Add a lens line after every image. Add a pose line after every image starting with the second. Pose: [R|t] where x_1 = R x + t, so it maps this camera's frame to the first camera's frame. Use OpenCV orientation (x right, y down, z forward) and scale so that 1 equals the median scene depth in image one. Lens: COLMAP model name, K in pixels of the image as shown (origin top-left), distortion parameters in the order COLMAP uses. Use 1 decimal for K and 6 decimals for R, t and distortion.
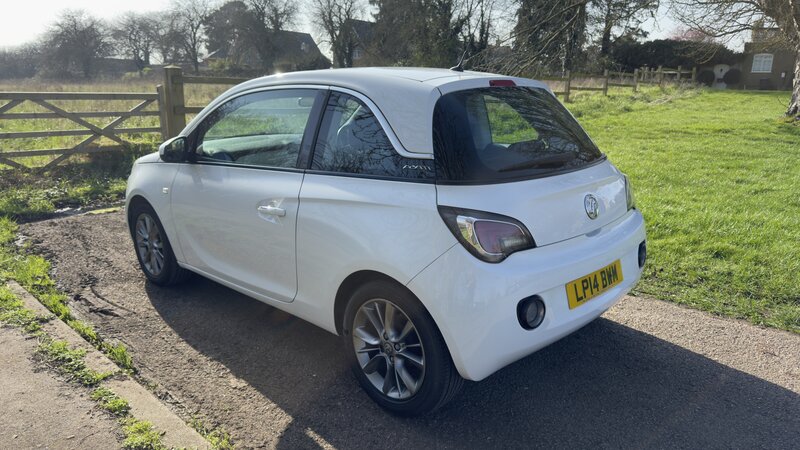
lens RADIAL K [[564.5, 0, 398.1], [0, 564.5, 232.8], [0, 0, 1]] dist [0.039105, -0.051207]
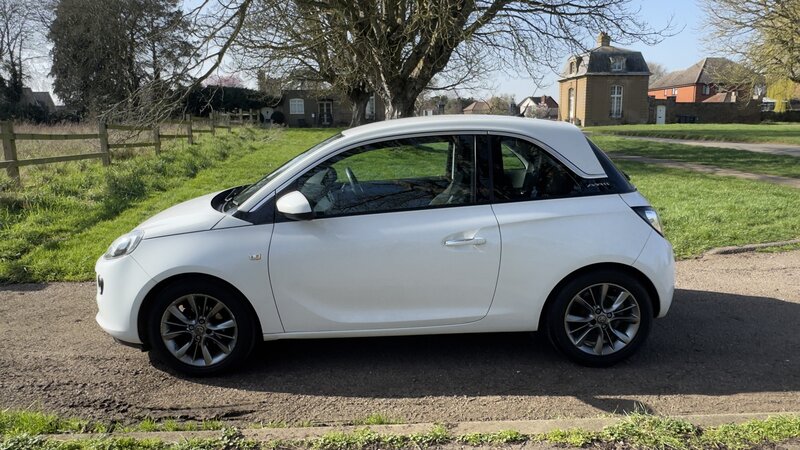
lens RADIAL K [[564.5, 0, 390.4], [0, 564.5, 203.9], [0, 0, 1]] dist [0.039105, -0.051207]
pose [[0.716362, -0.123320, 0.686744, -0.226799], [0.203761, 0.978326, -0.036868, -0.020870], [-0.667313, 0.166343, 0.725964, 0.054251]]
